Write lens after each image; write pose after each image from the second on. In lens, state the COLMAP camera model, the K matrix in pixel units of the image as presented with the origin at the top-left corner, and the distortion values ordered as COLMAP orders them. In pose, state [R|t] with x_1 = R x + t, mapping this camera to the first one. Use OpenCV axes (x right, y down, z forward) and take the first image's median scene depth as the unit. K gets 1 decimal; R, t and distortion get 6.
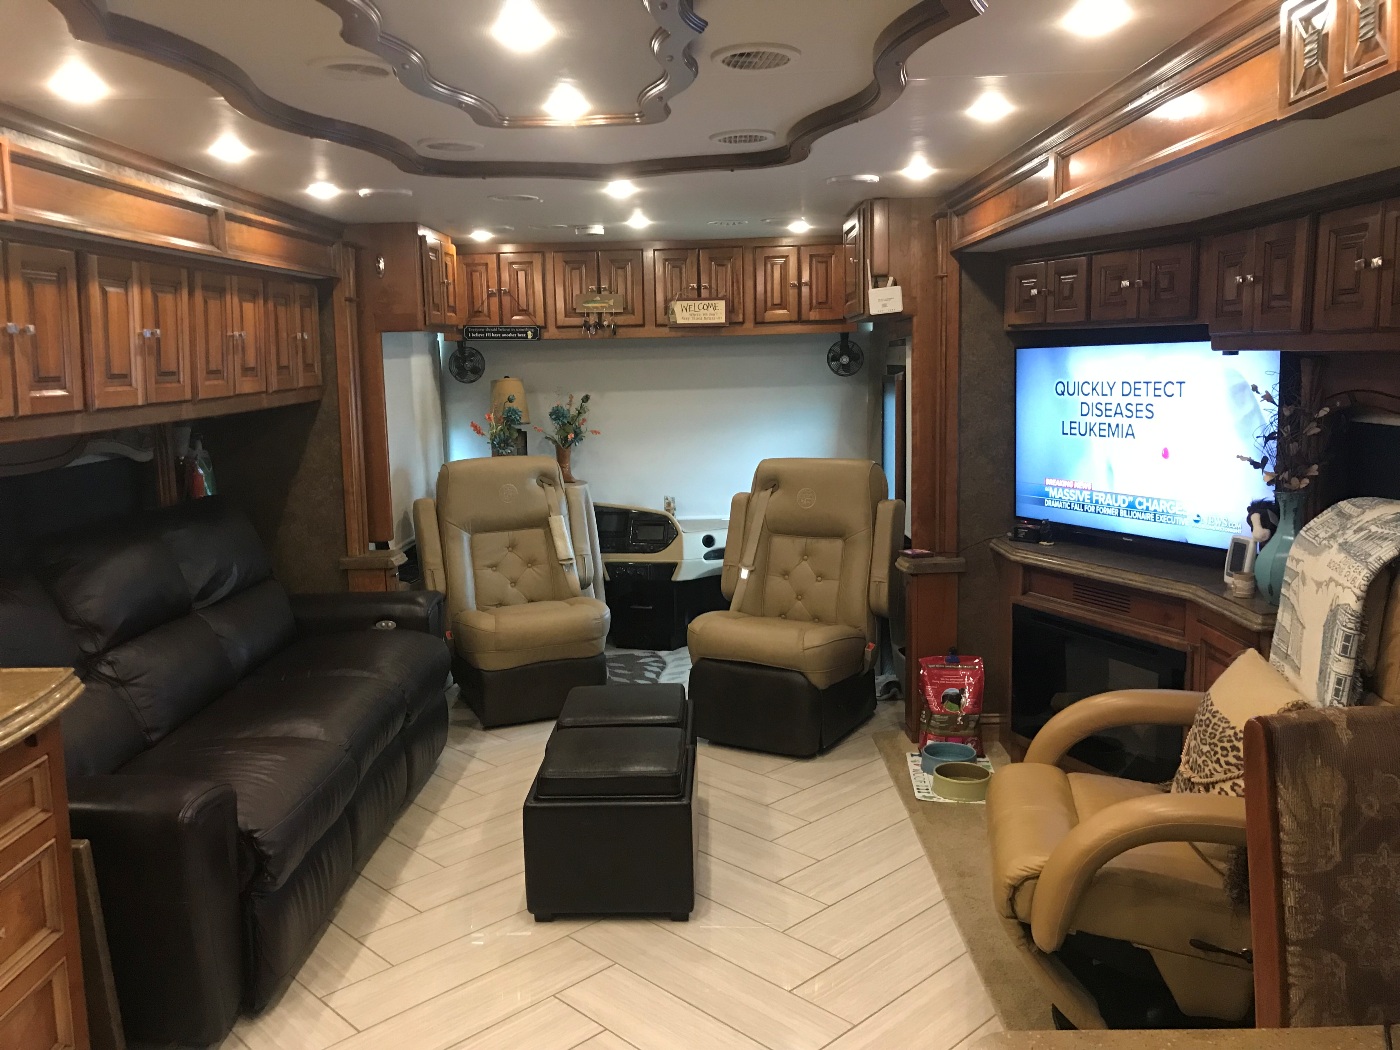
lens RADIAL K [[1141.4, 0, 691.9], [0, 1141.4, 520.3], [0, 0, 1]] dist [0.050205, -0.077076]
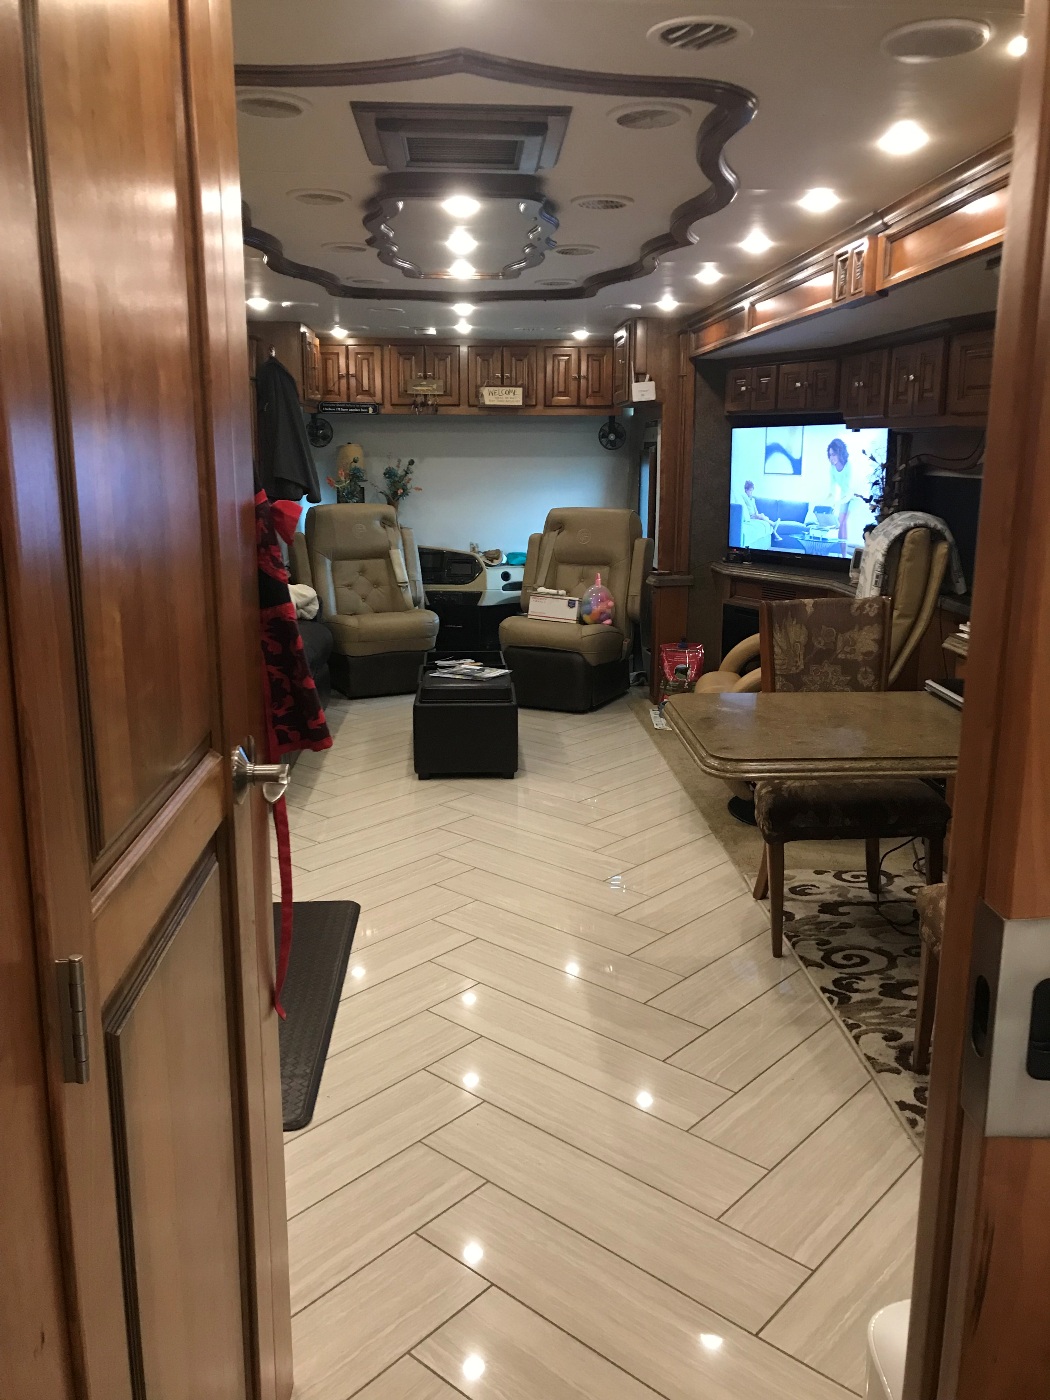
lens RADIAL K [[1140.9, 0, 525.0], [0, 1140.9, 700.0], [0, 0, 1]] dist [0.082969, -0.238104]
pose [[0.997393, 0.010805, 0.071345, -0.066394], [-0.016160, 0.997060, 0.074906, 0.075670], [-0.070326, -0.075864, 0.994635, -0.384226]]
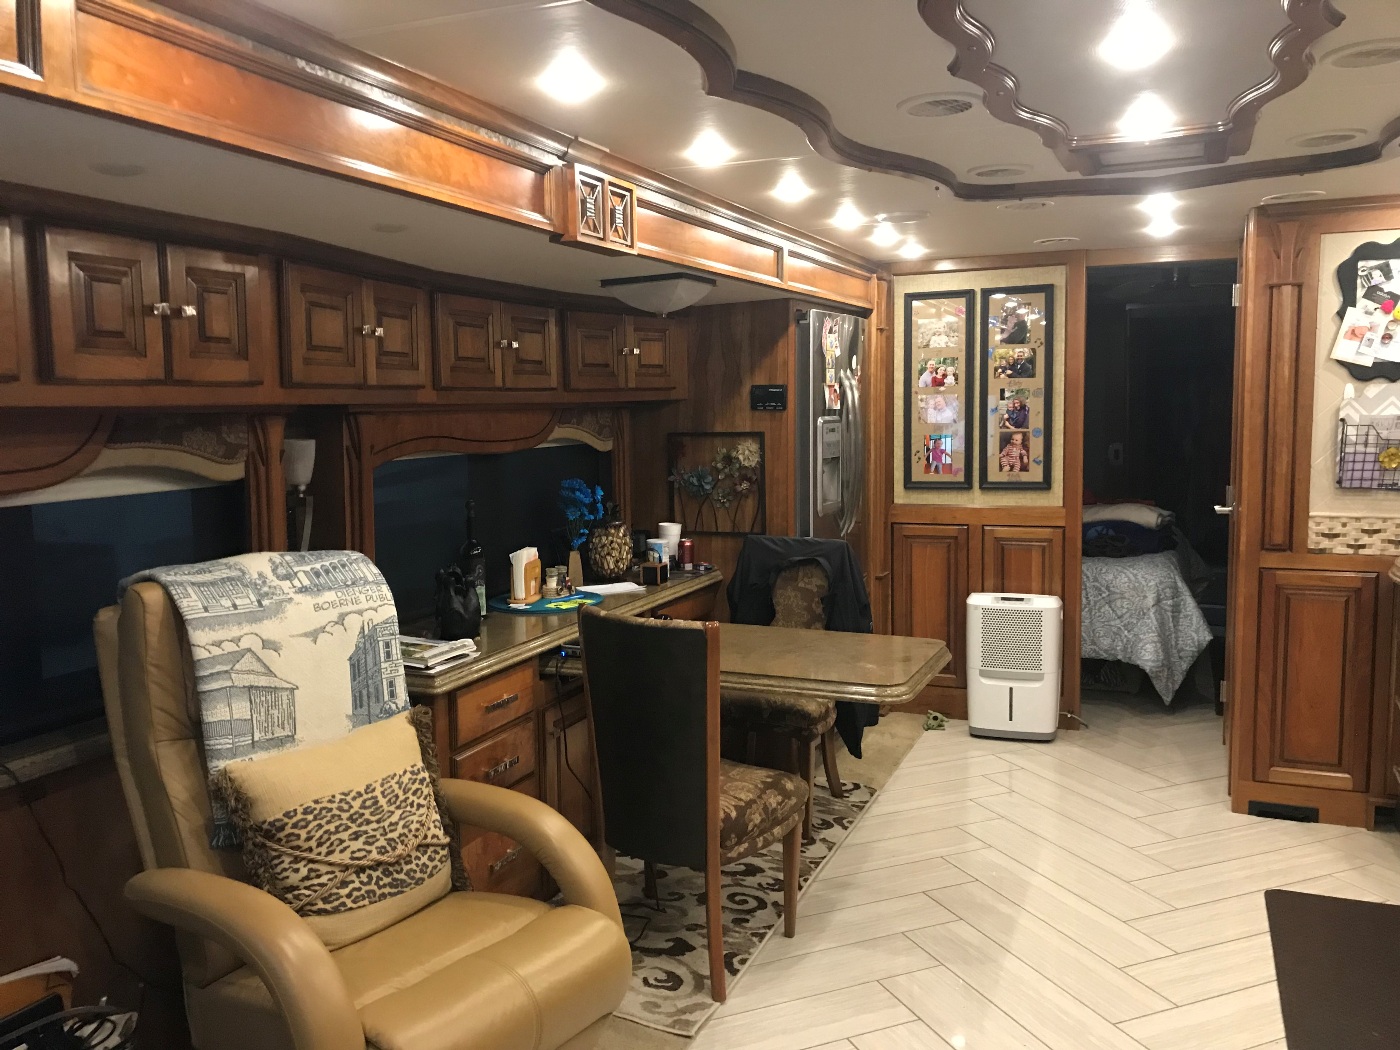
lens RADIAL K [[1141.4, 0, 691.9], [0, 1141.4, 520.3], [0, 0, 1]] dist [0.050205, -0.077076]
pose [[-0.922675, -0.005568, 0.385539, -0.069484], [0.088850, 0.969917, 0.226642, -0.113331], [-0.375203, 0.243372, -0.894423, 0.833892]]
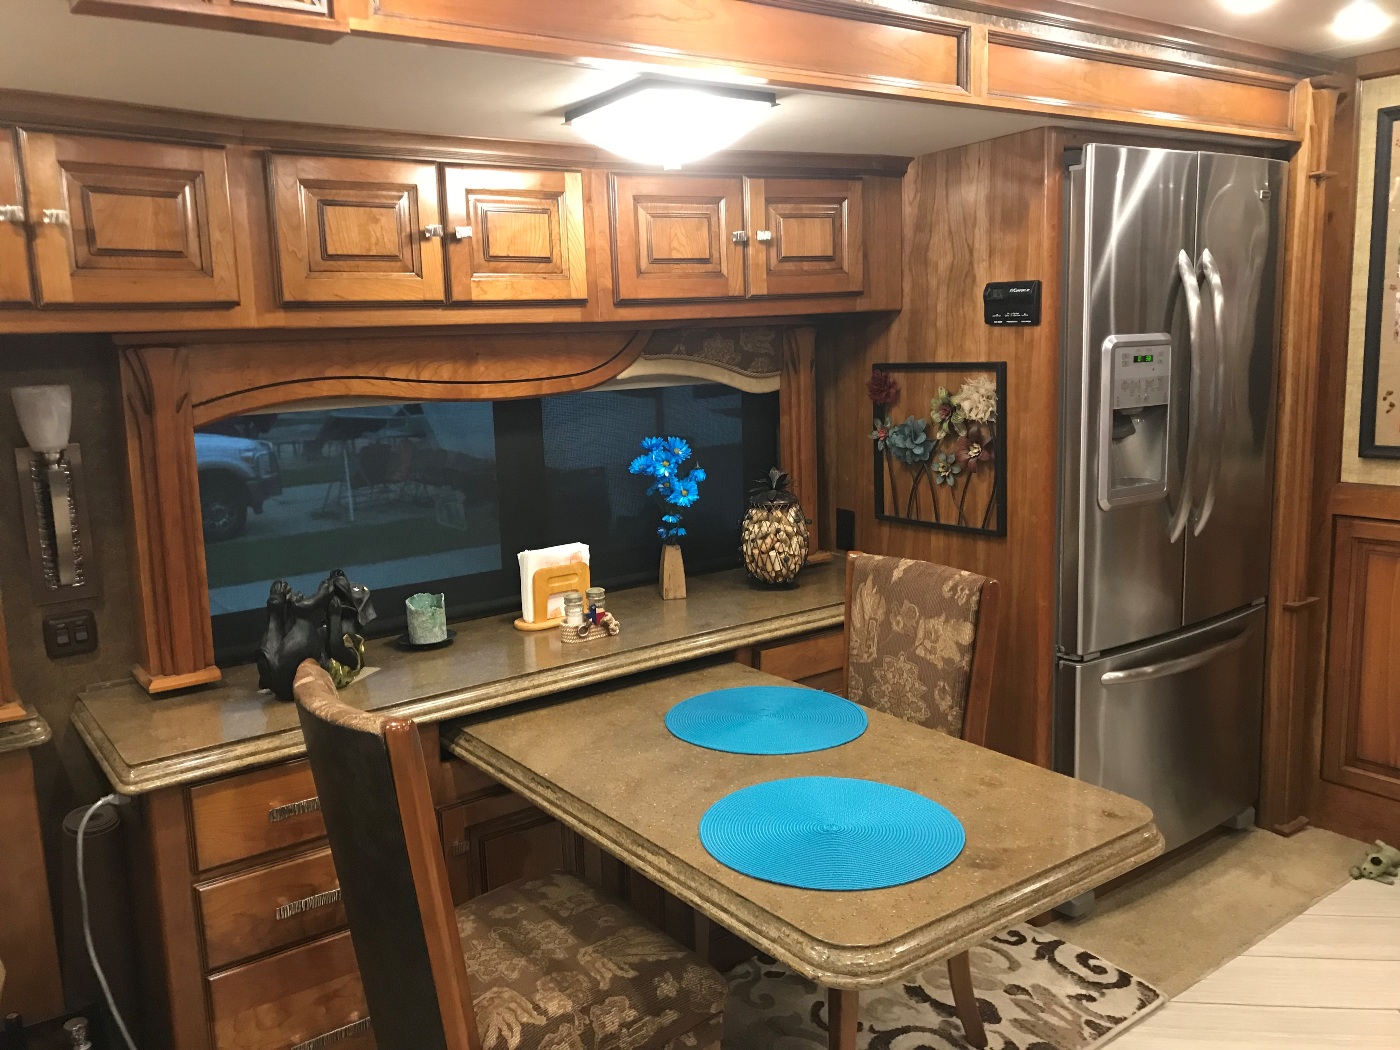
lens RADIAL K [[1146.1, 0, 700.0], [0, 1146.1, 525.0], [0, 0, 1]] dist [-0.003929, -0.010616]
pose [[-0.602067, -0.089250, 0.793442, -0.120147], [0.161974, 0.959418, 0.230827, -0.043806], [-0.781844, 0.267490, -0.563178, 0.412647]]
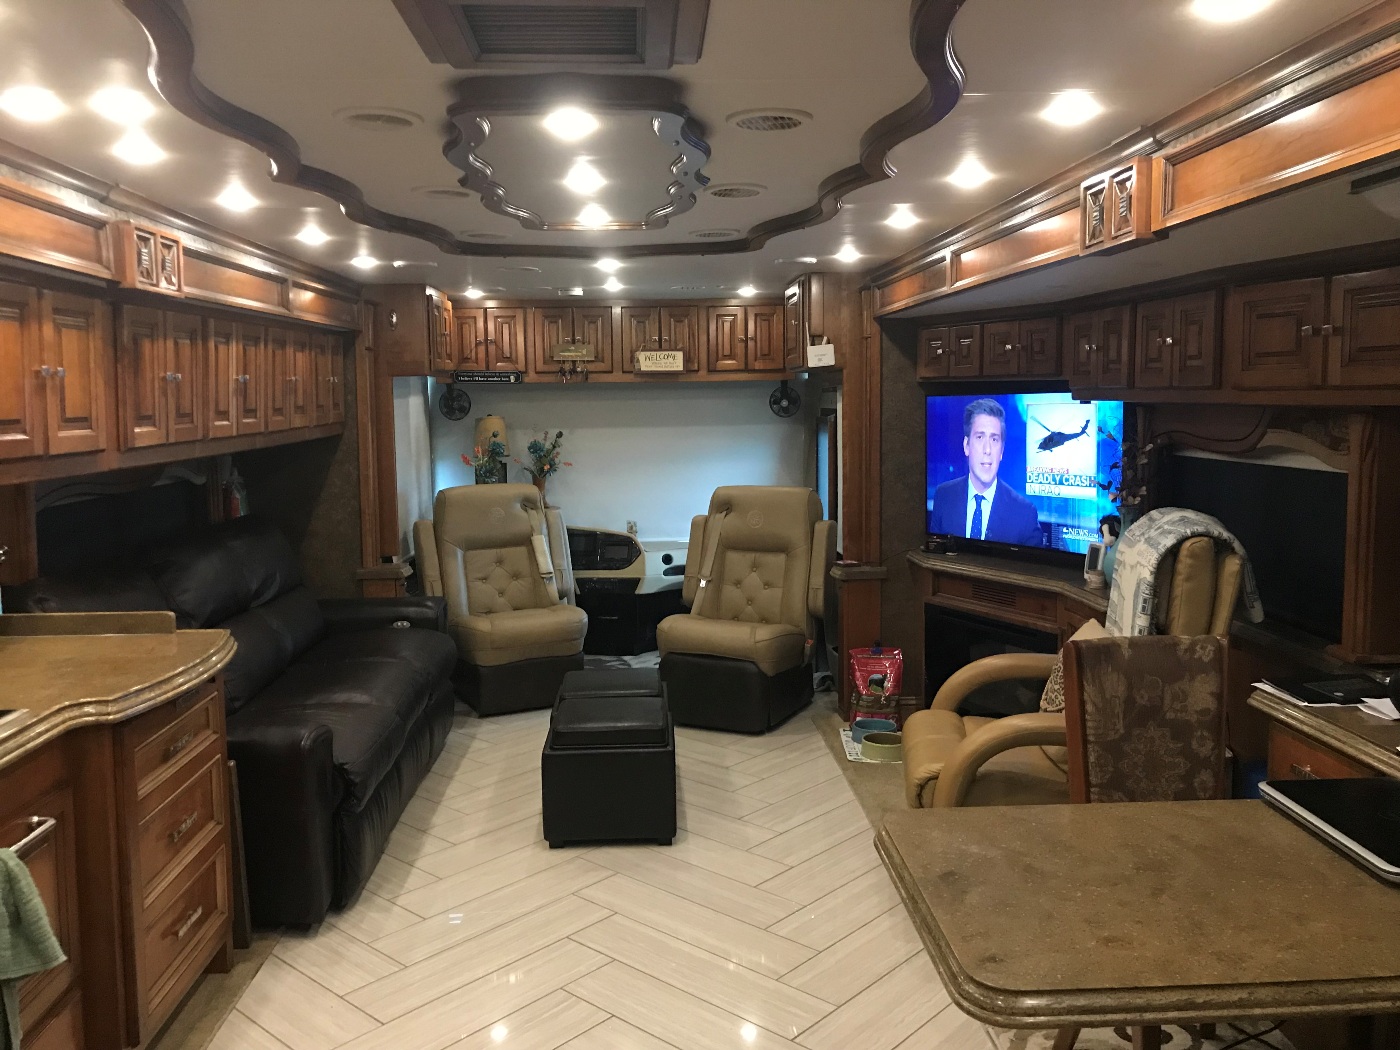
lens RADIAL K [[1141.4, 0, 691.9], [0, 1141.4, 520.3], [0, 0, 1]] dist [0.050205, -0.077076]
pose [[0.998040, 0.002347, 0.062531, -0.039099], [-0.000222, 0.999423, -0.033959, 0.021842], [-0.062575, 0.033879, 0.997465, -0.177624]]
